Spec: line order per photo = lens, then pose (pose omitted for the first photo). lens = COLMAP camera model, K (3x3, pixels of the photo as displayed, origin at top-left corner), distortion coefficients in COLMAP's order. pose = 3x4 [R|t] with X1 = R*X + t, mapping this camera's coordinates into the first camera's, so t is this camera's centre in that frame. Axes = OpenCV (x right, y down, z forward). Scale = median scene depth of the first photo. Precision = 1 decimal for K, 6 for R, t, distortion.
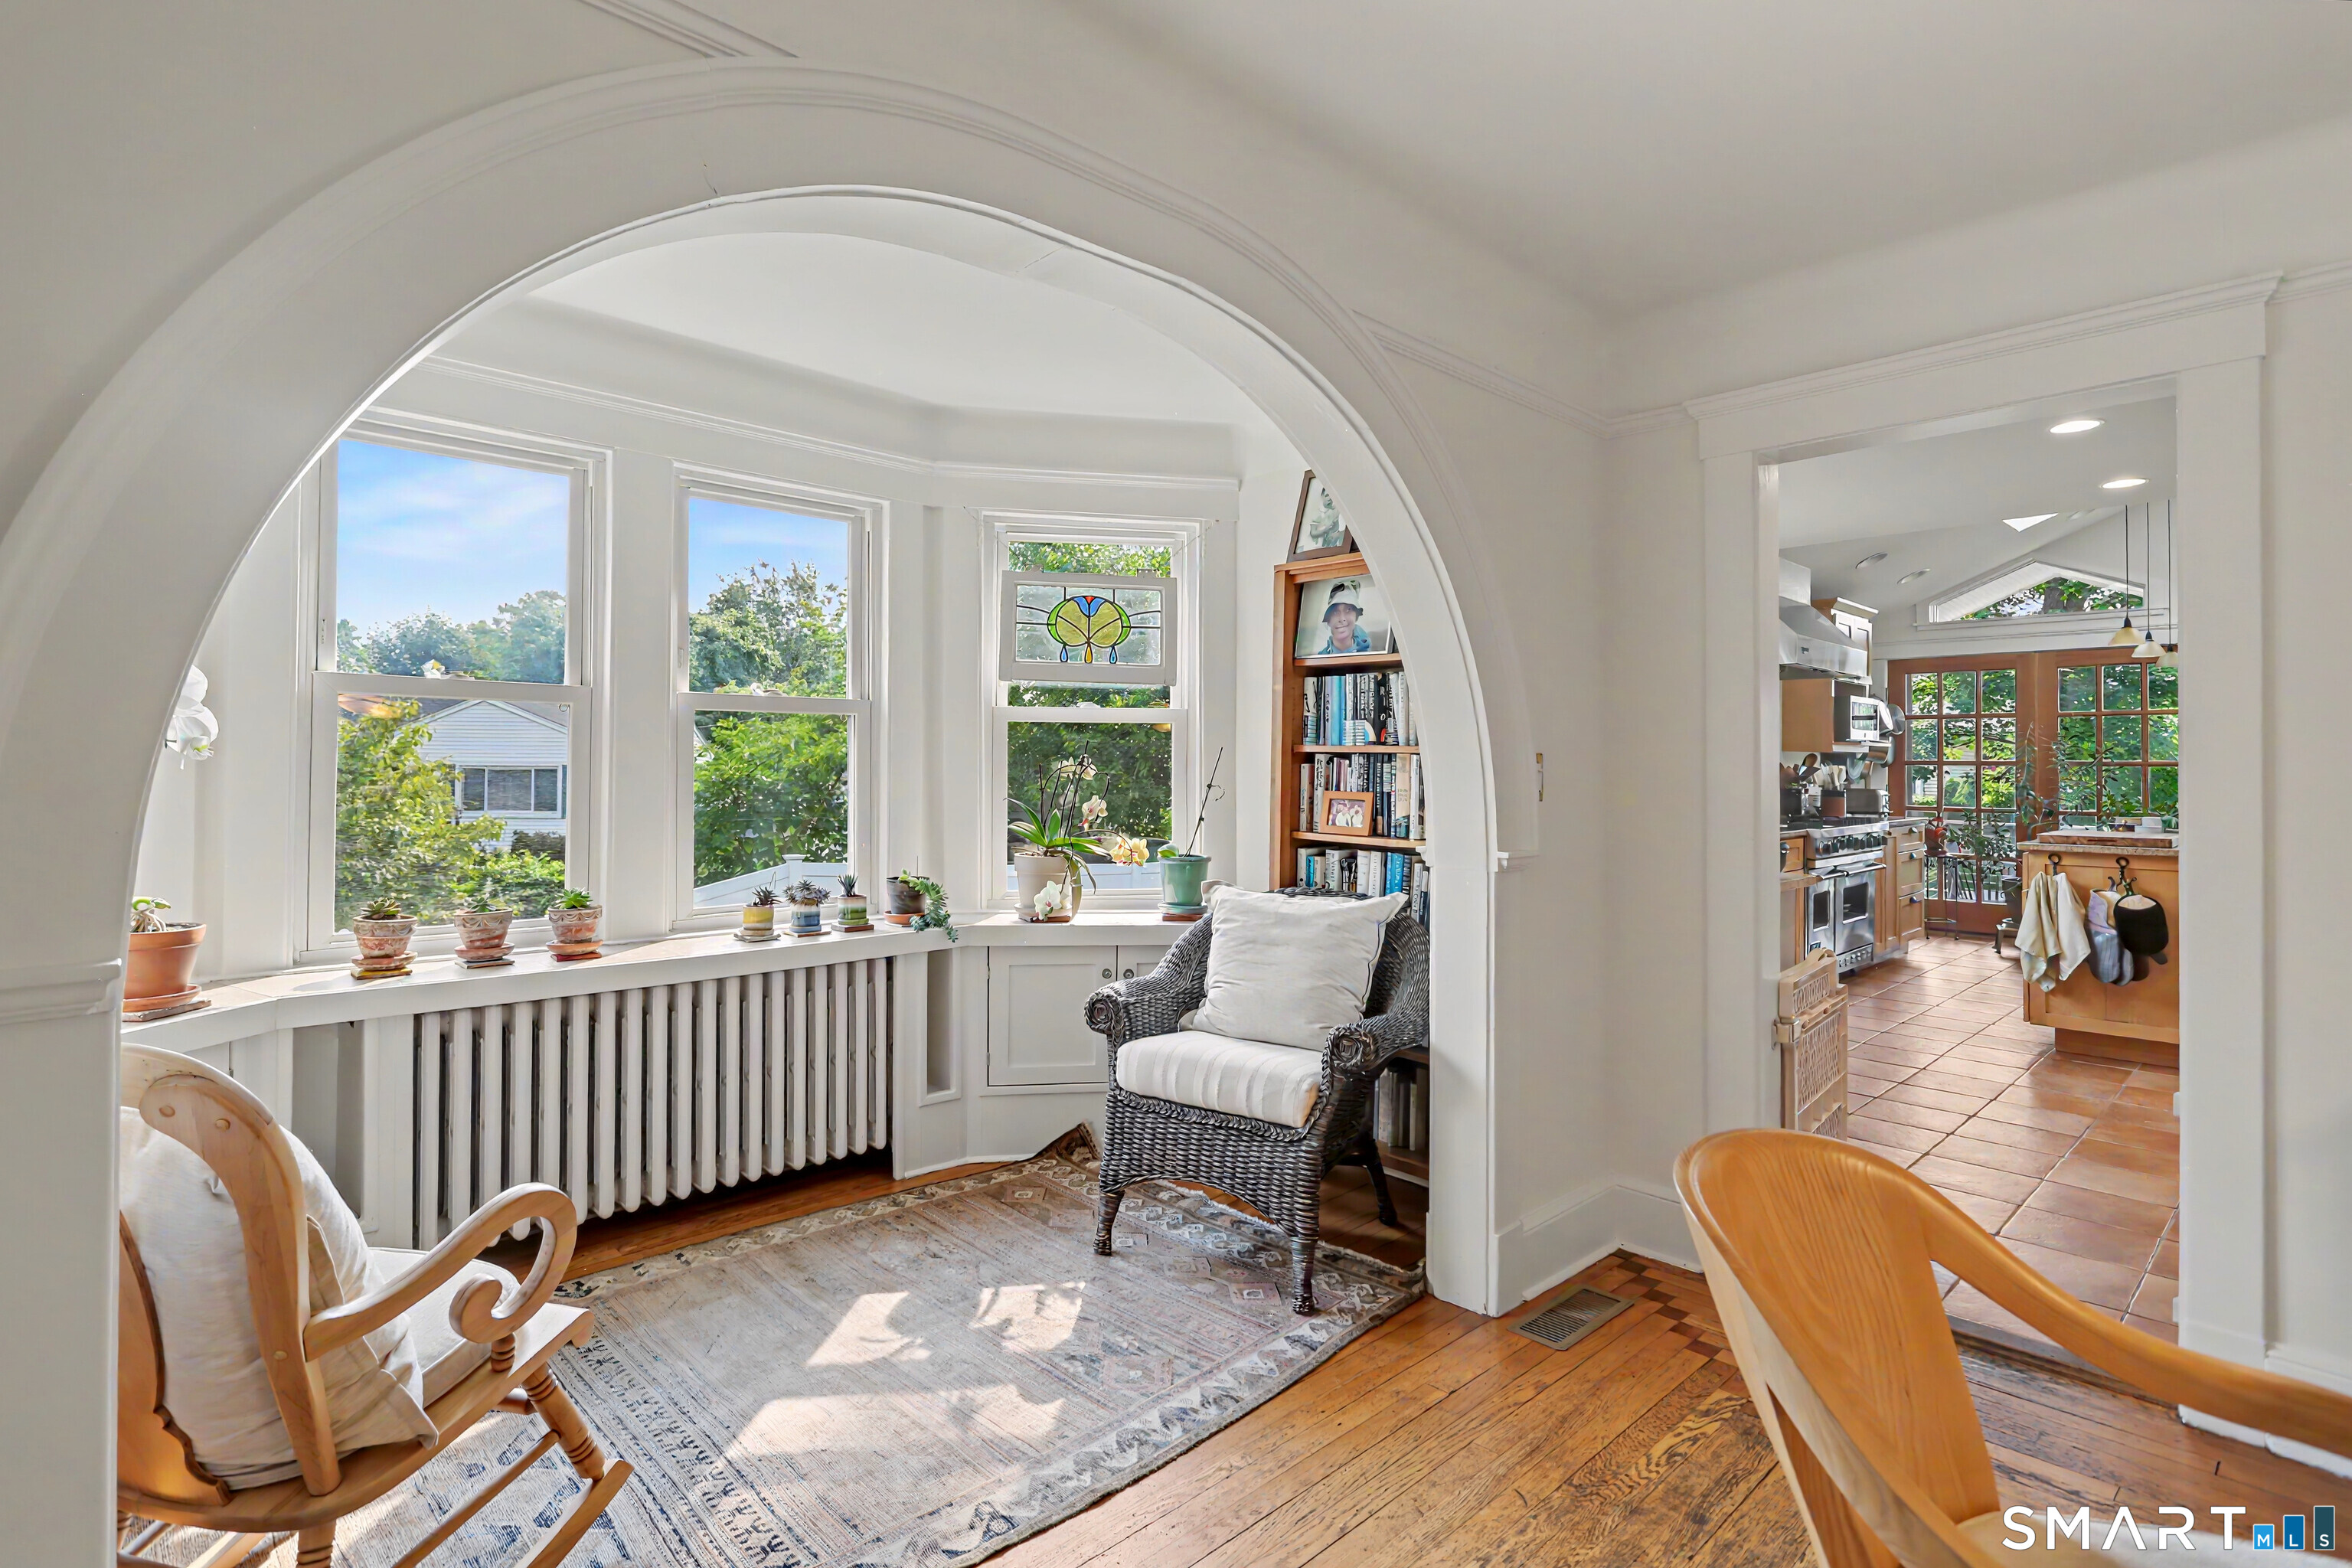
lens RADIAL K [[1120.5, 0, 1169.2], [0, 1120.5, 778.7], [0, 0, 1]] dist [-0.016711, 0.001122]
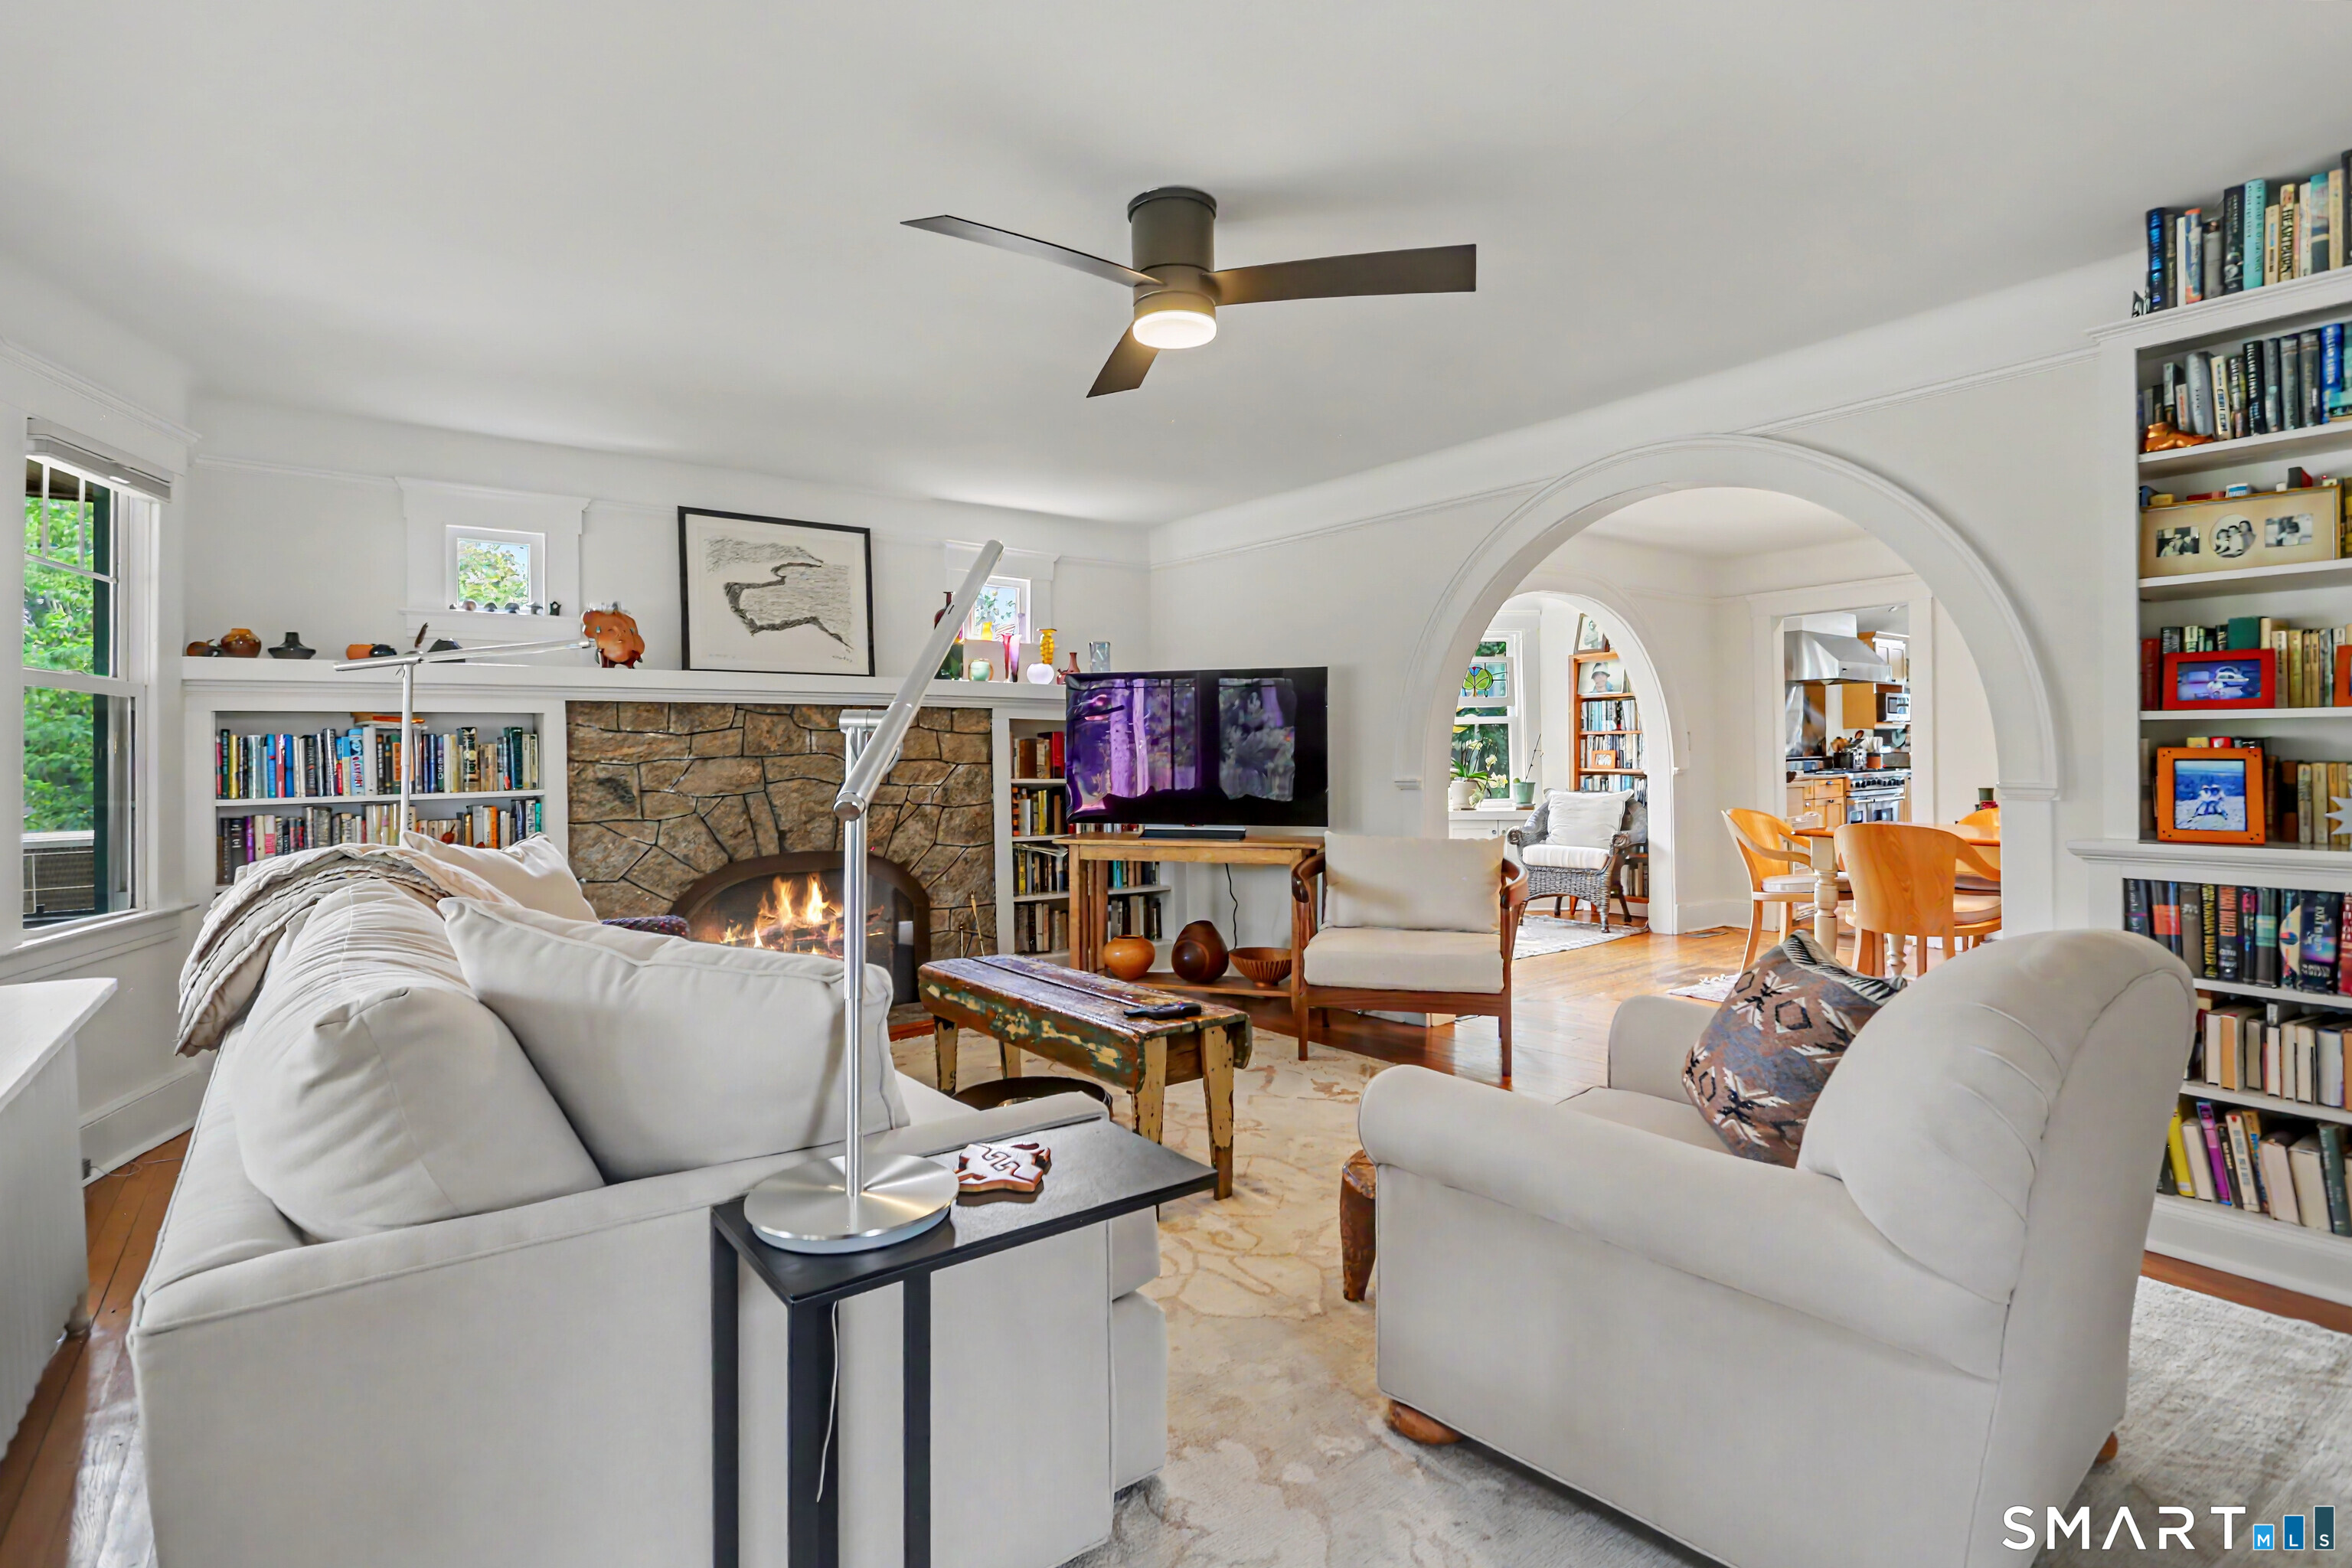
lens RADIAL K [[1120.5, 0, 1169.2], [0, 1120.5, 778.7], [0, 0, 1]] dist [-0.016711, 0.001122]
pose [[0.994726, -0.020151, -0.100570, -0.523568], [0.020833, 0.999767, 0.005731, 0.039165], [0.100431, -0.007796, 0.994913, -1.466933]]
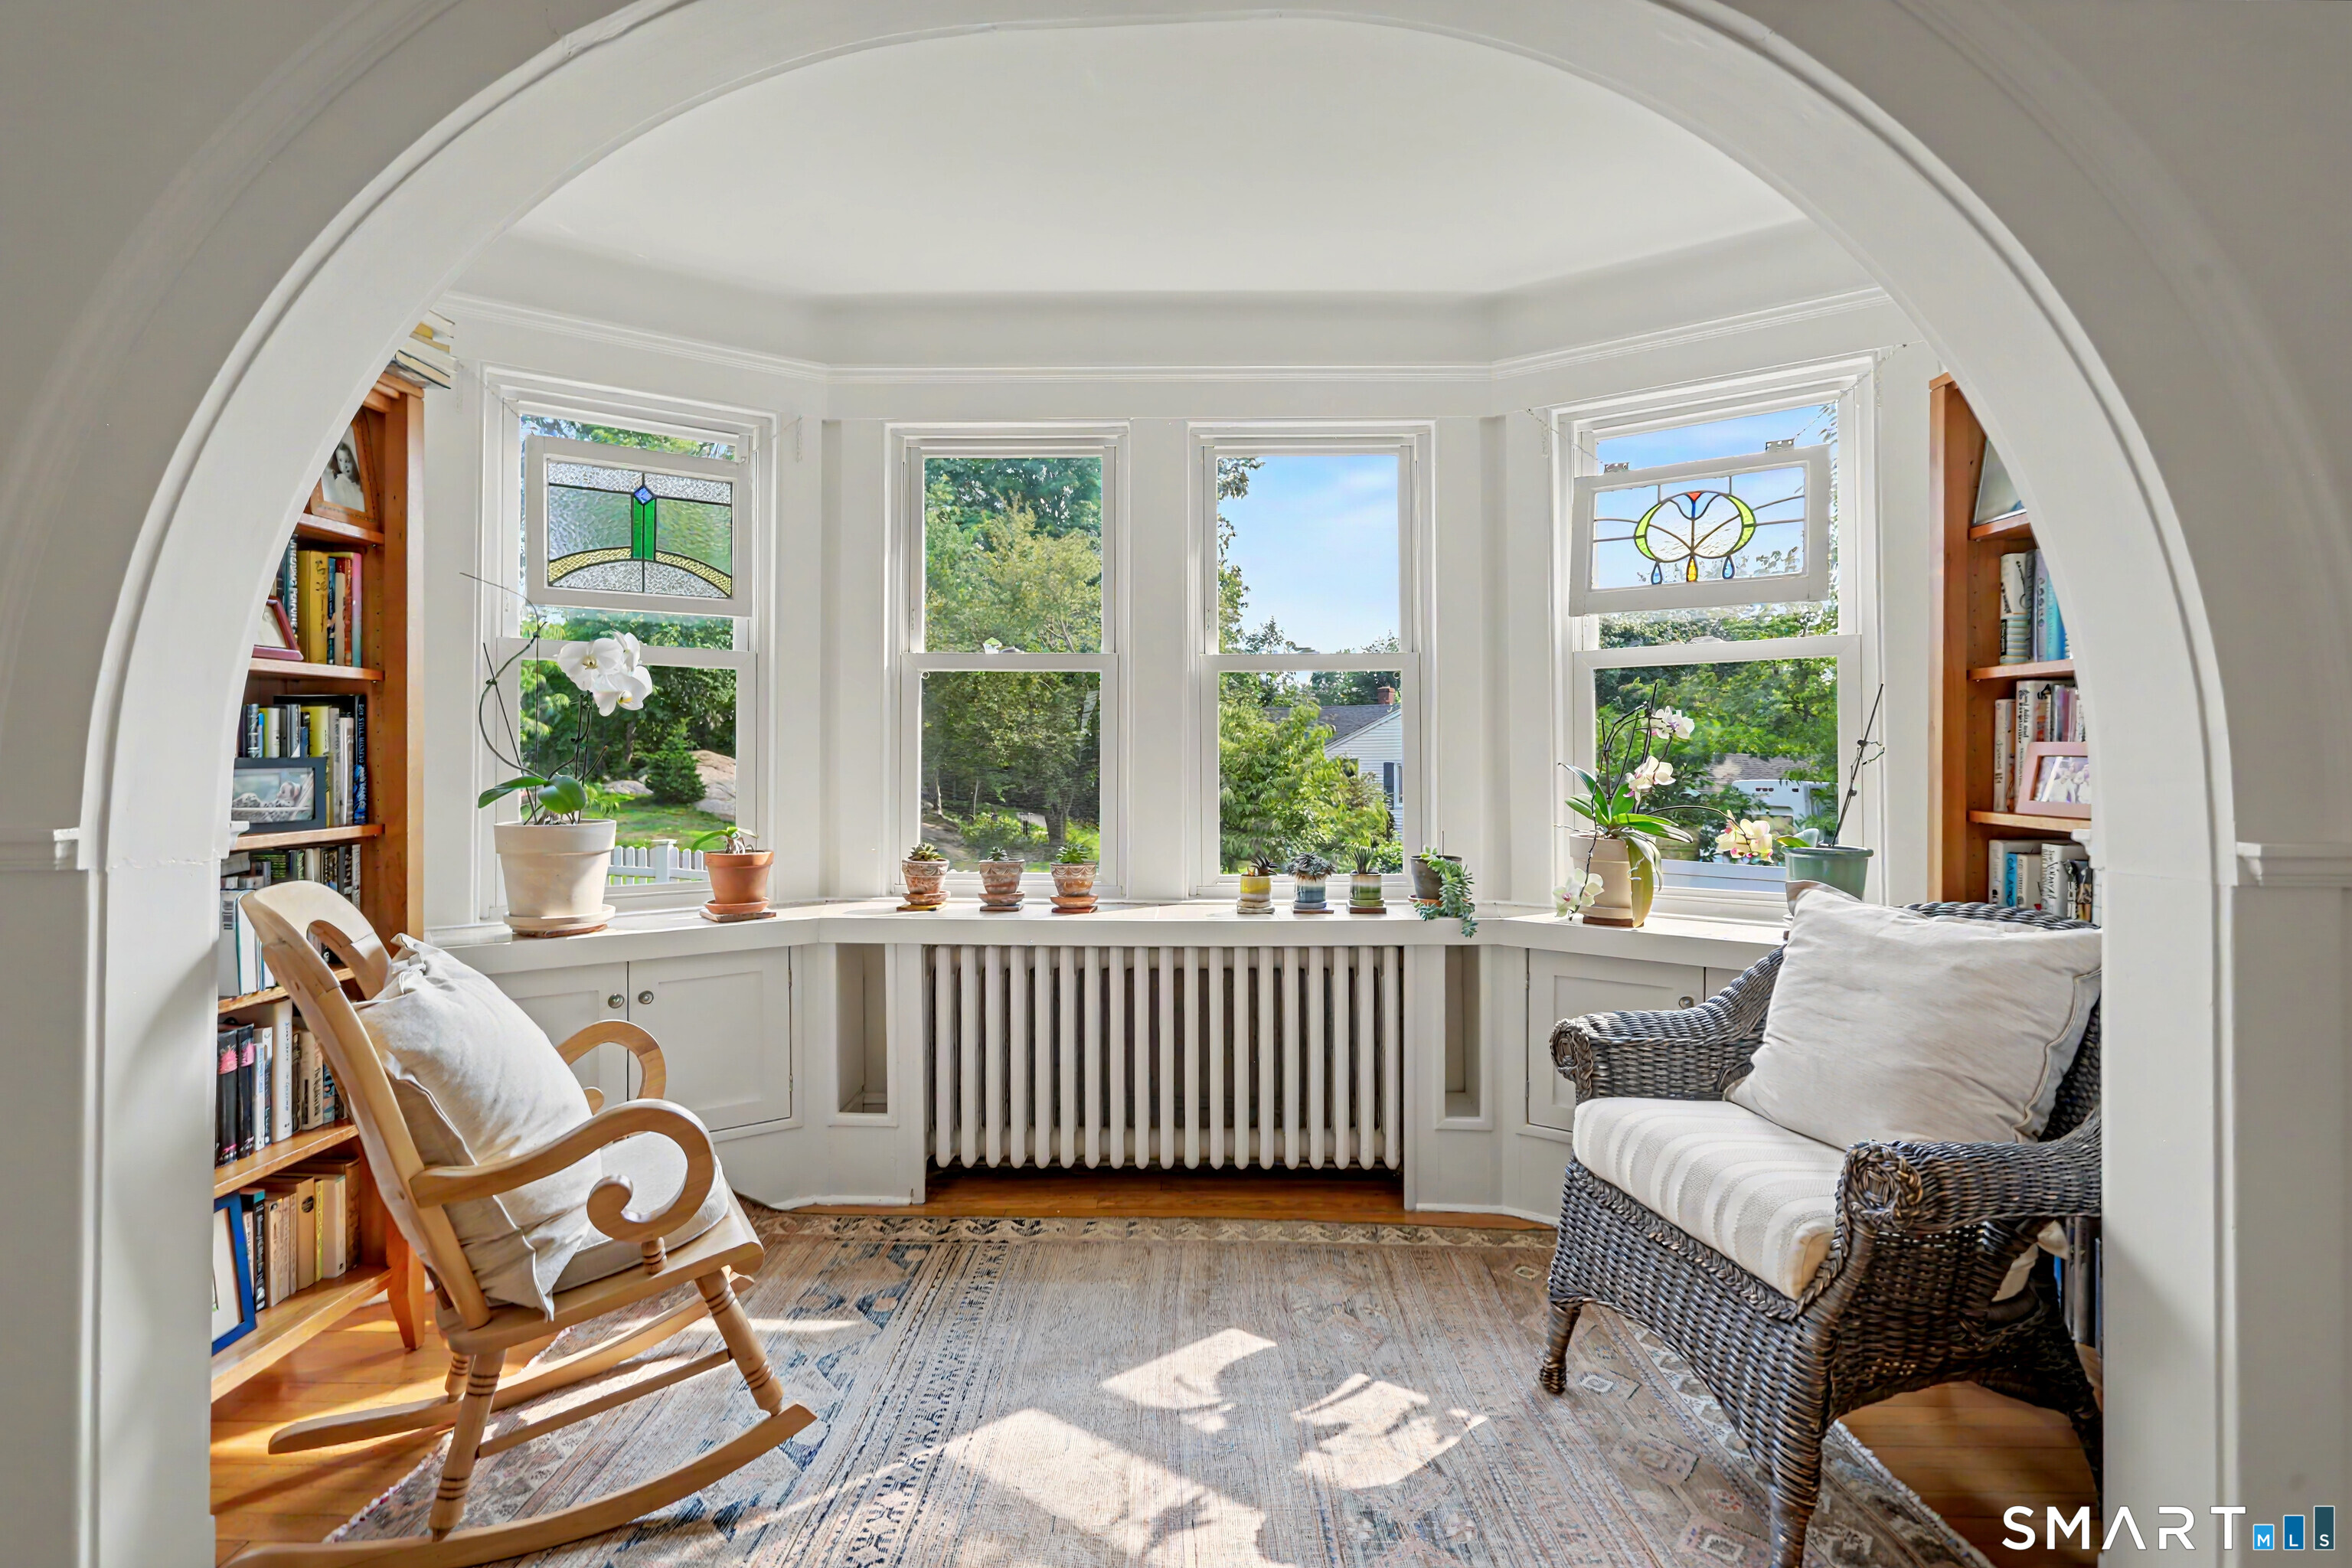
lens RADIAL K [[1106.8, 0, 1174.0], [0, 1106.8, 766.4], [0, 0, 1]] dist [0.001469, 0.000486]
pose [[0.714366, -0.005478, -0.699751, 0.226208], [-0.000740, 0.999963, -0.008584, 0.029000], [0.699772, 0.006650, 0.714335, 0.274662]]
